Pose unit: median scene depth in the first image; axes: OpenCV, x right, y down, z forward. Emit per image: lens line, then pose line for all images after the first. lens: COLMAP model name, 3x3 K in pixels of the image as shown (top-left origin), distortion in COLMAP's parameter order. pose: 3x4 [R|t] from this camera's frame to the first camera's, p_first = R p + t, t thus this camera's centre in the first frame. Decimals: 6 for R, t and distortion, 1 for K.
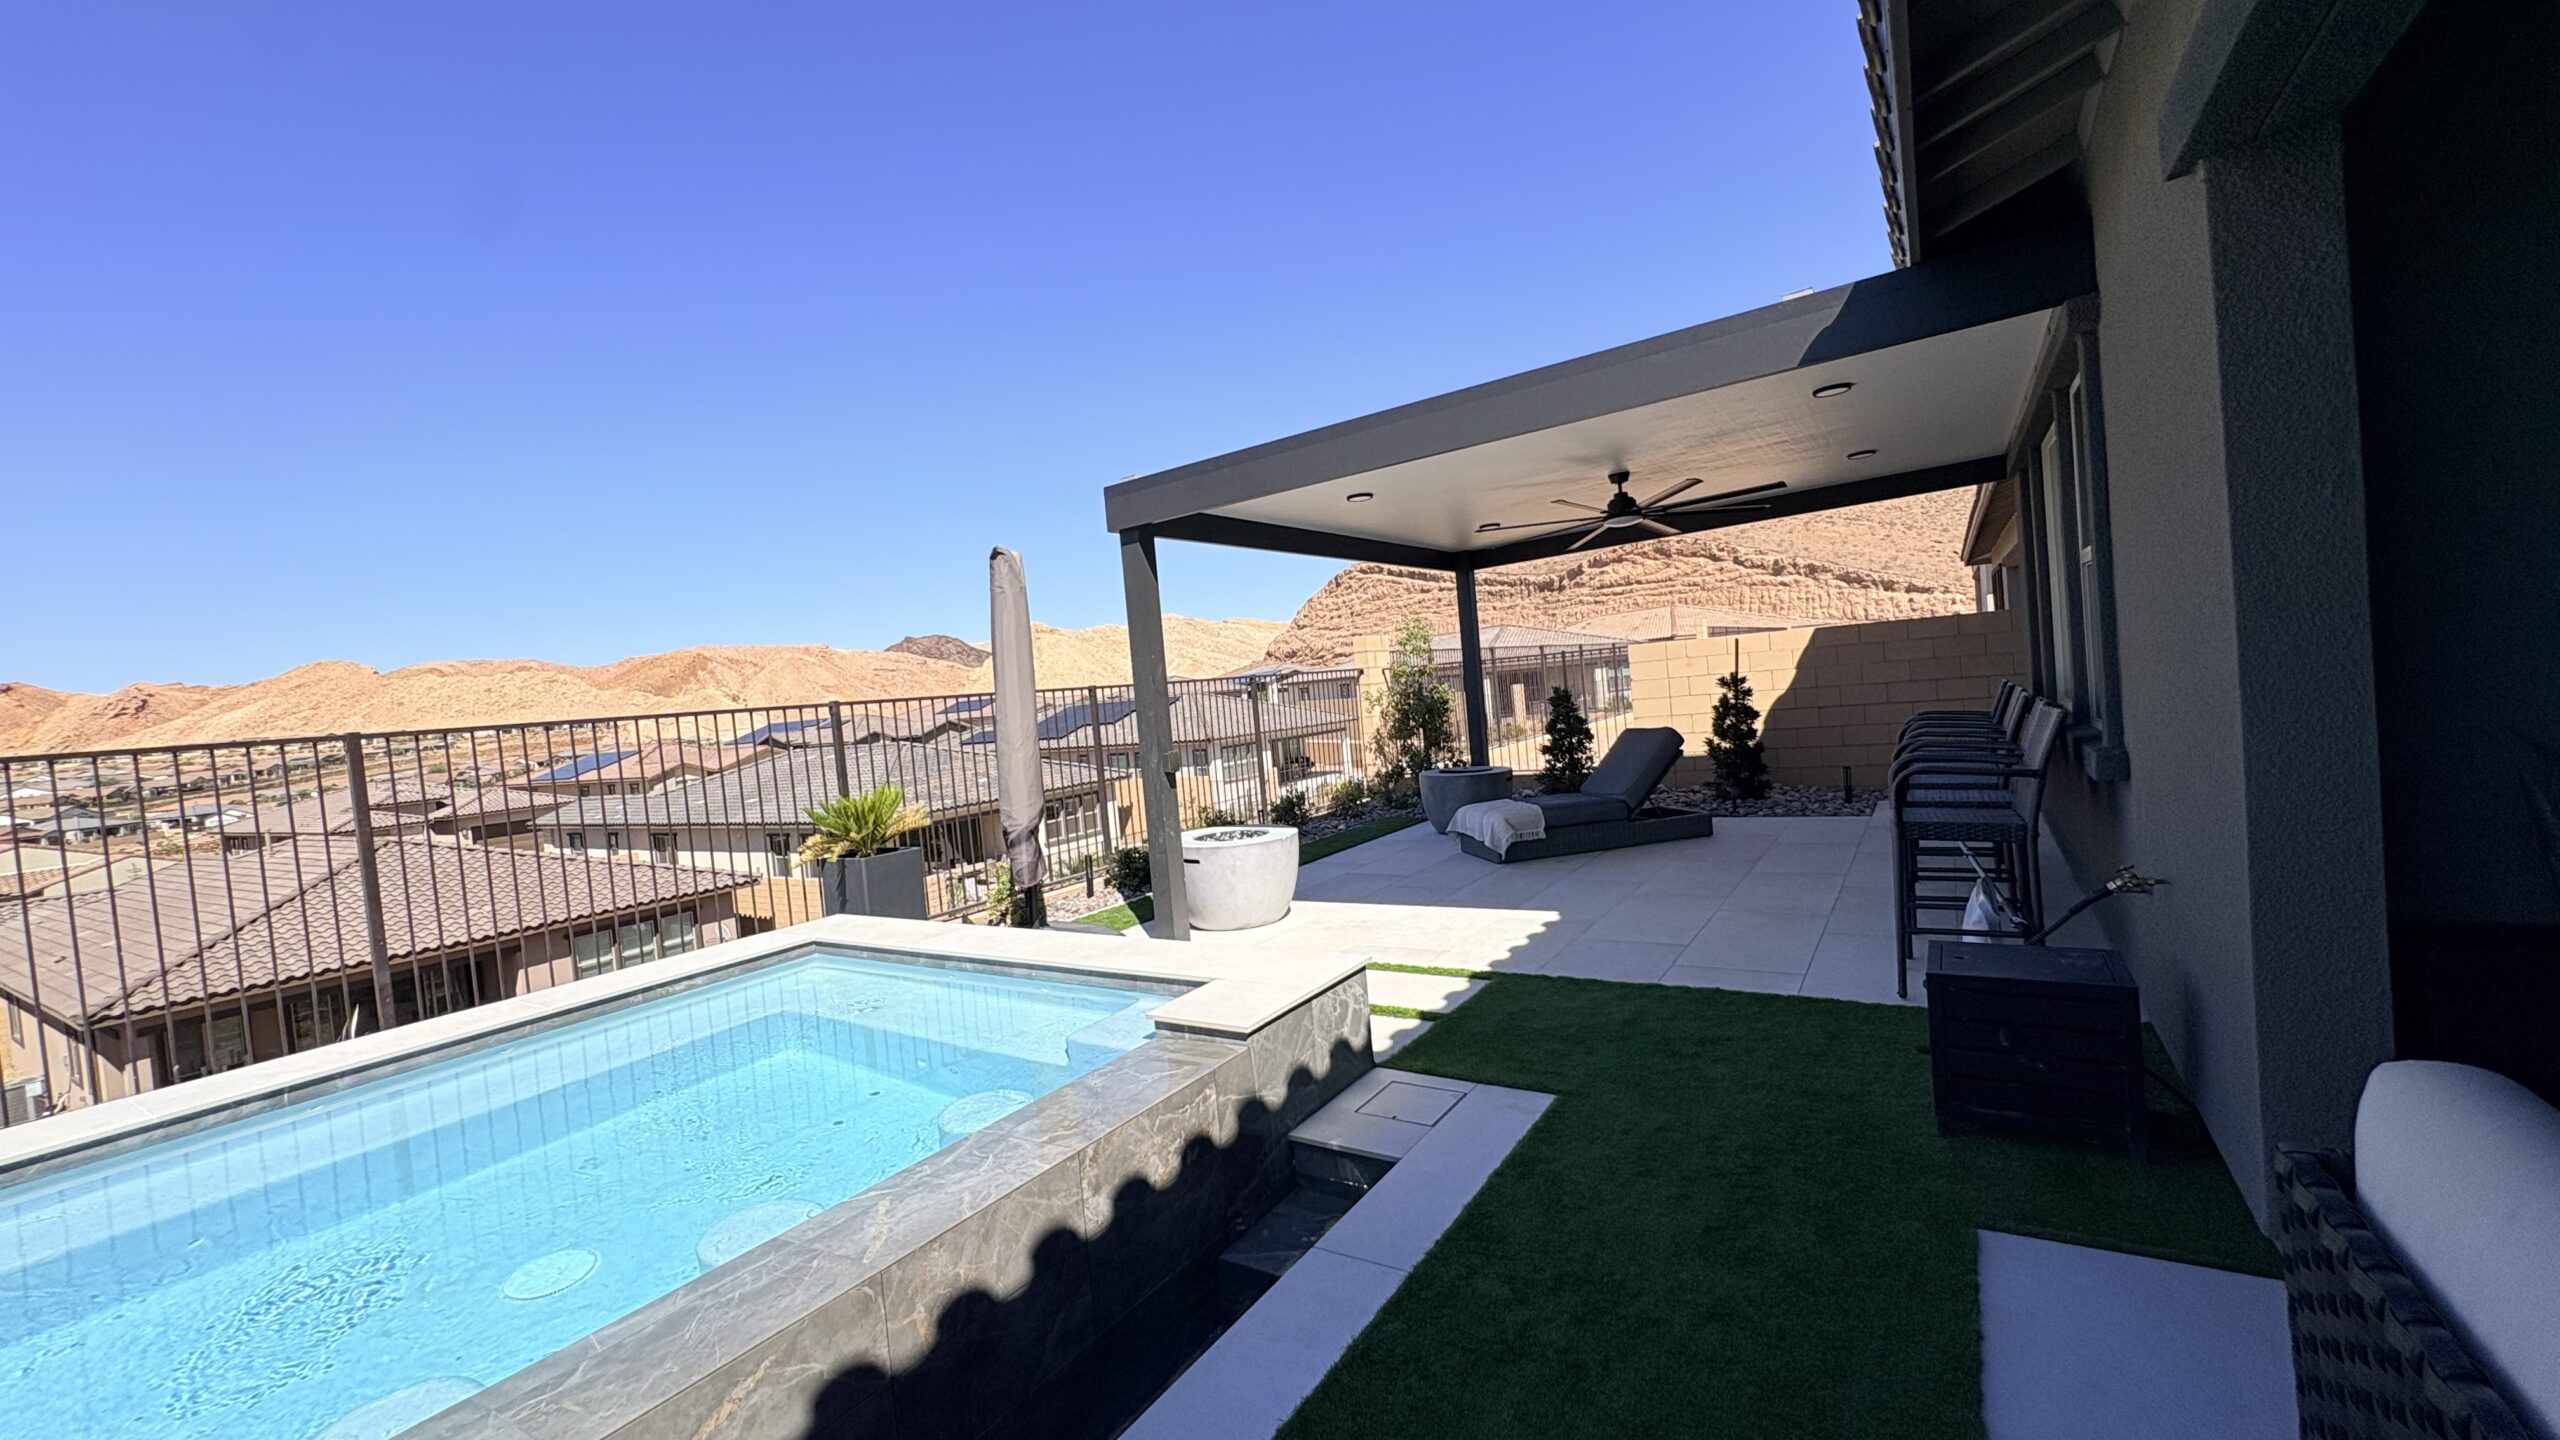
lens RADIAL K [[1026.1, 0, 1277.1], [0, 1026.1, 723.8], [0, 0, 1]] dist [0.006529, -0.000143]
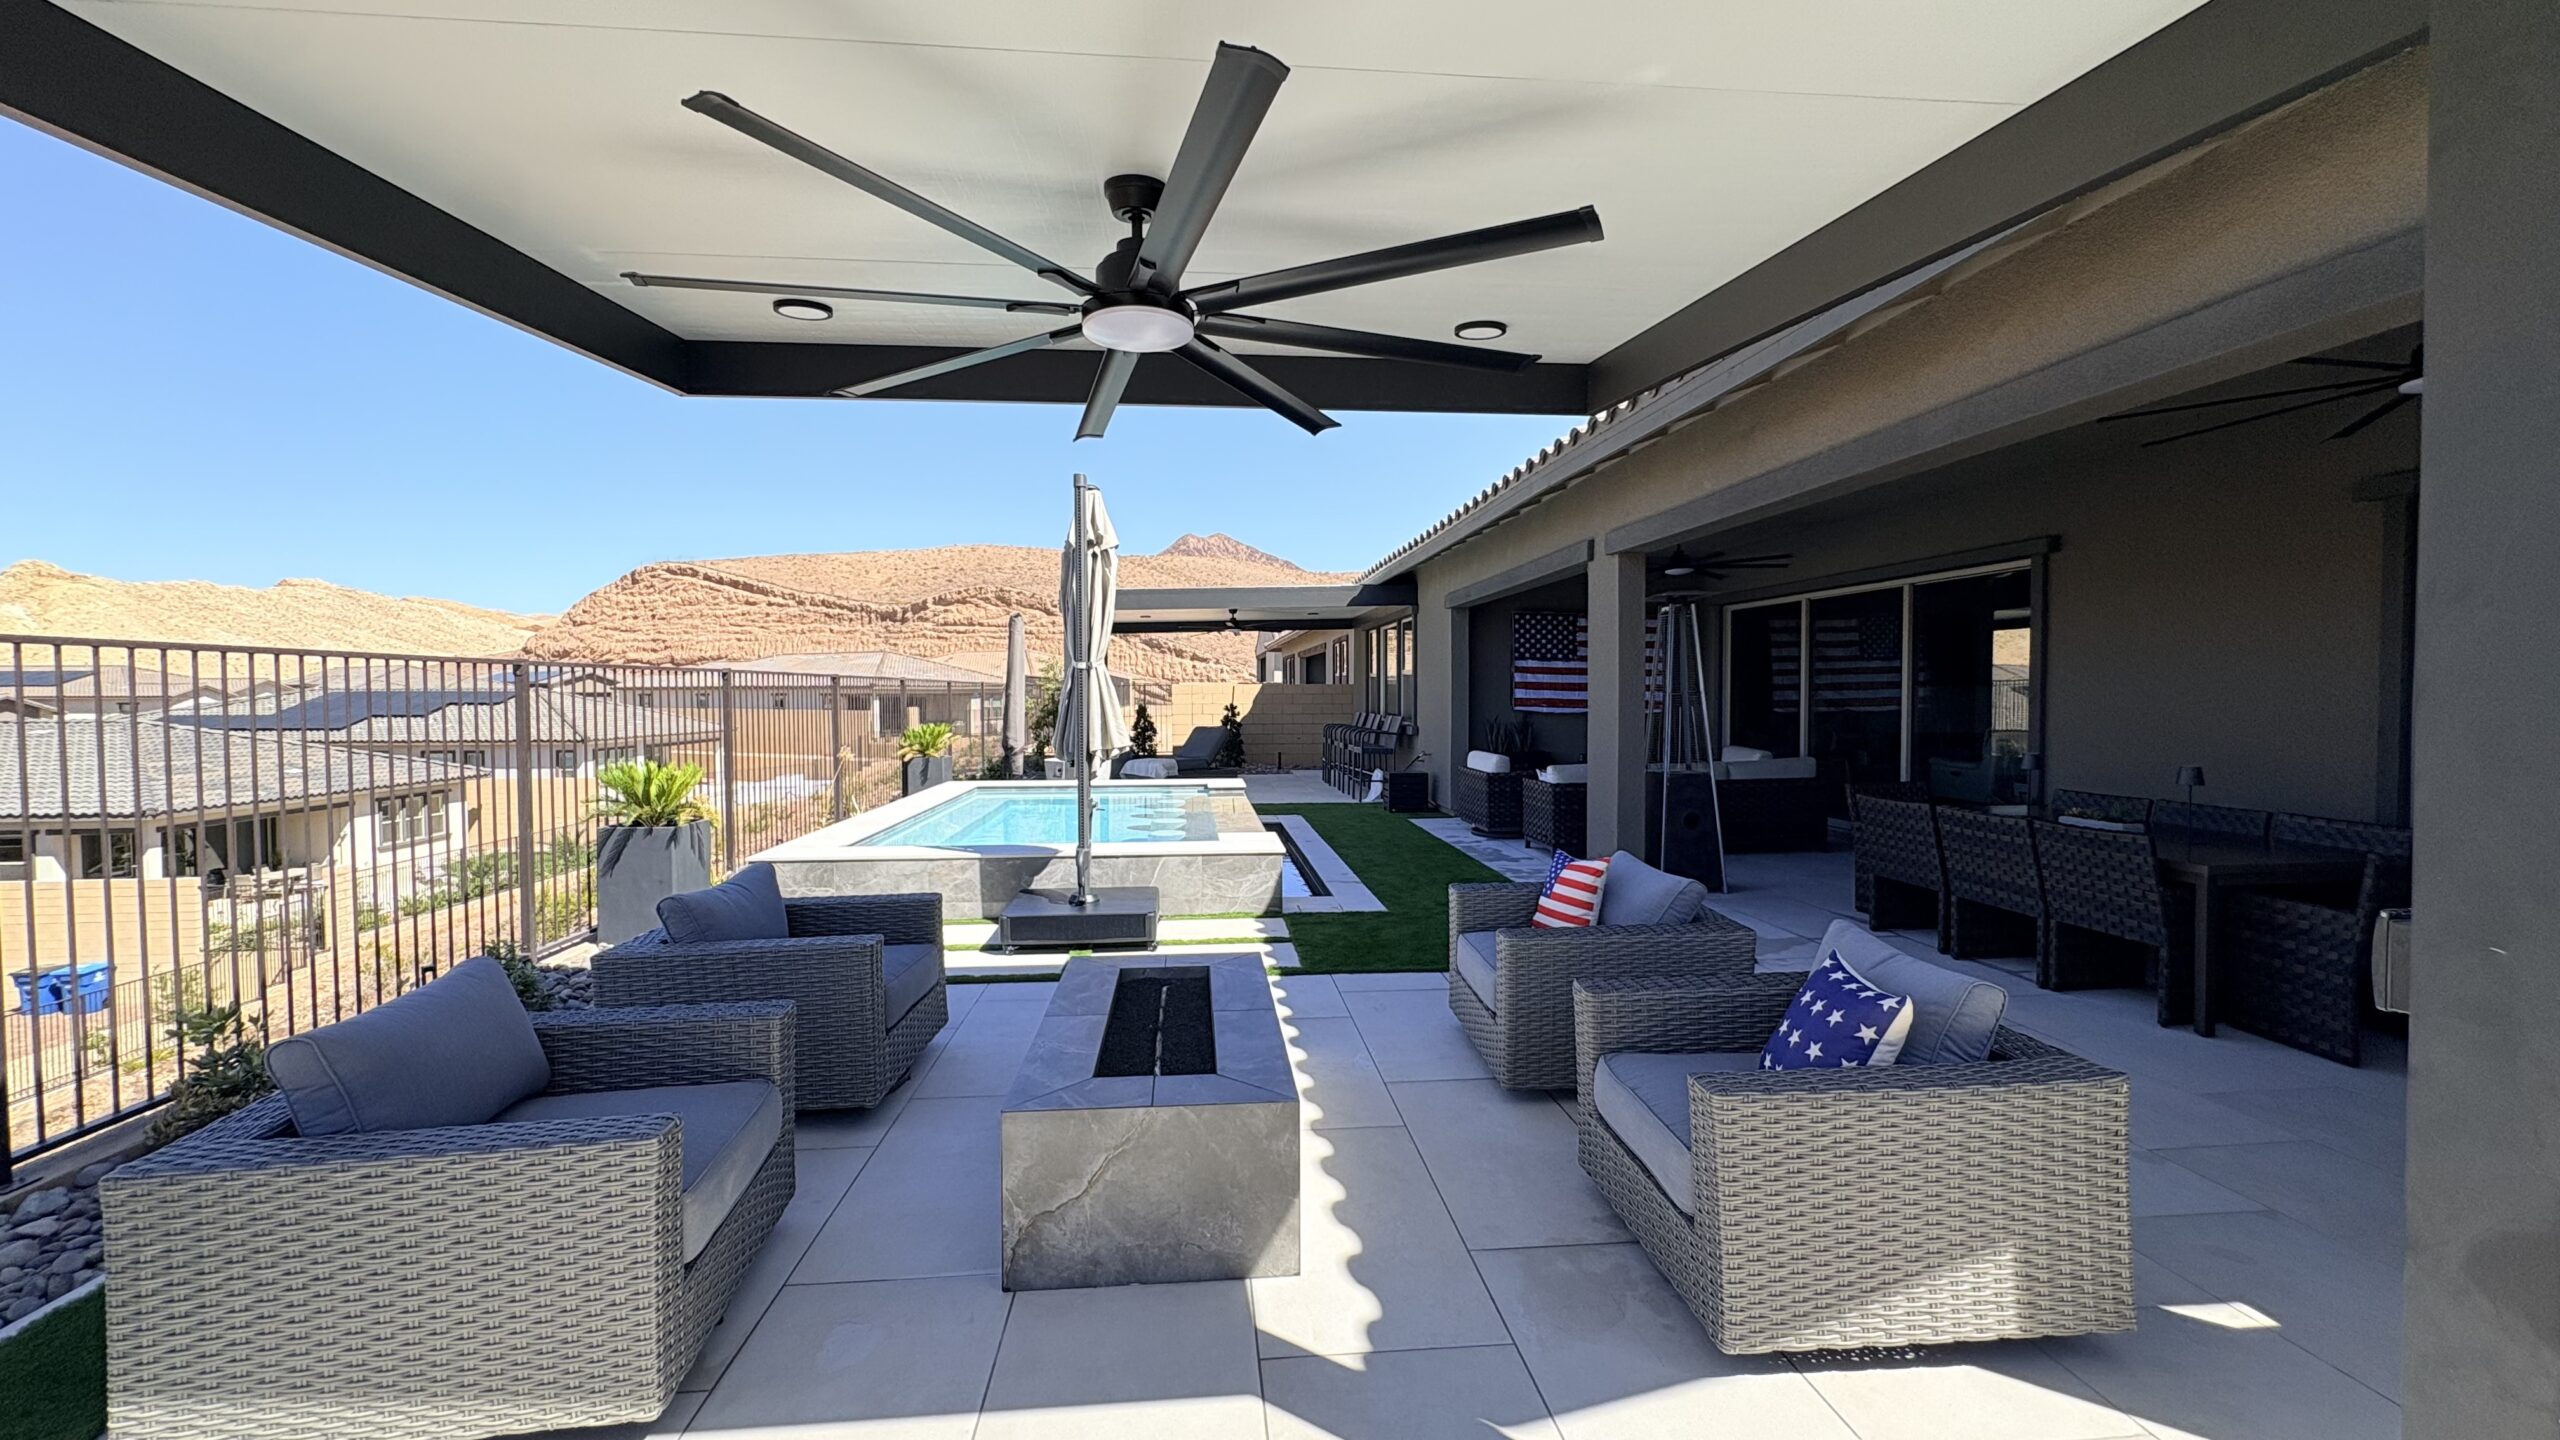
lens RADIAL K [[1026.1, 0, 1277.1], [0, 1026.1, 723.8], [0, 0, 1]] dist [0.006529, -0.000143]
pose [[0.781095, 0.069158, 0.620570, -0.141474], [-0.046823, 0.997537, -0.052234, 0.019174], [-0.622654, 0.011742, 0.782409, -0.093774]]
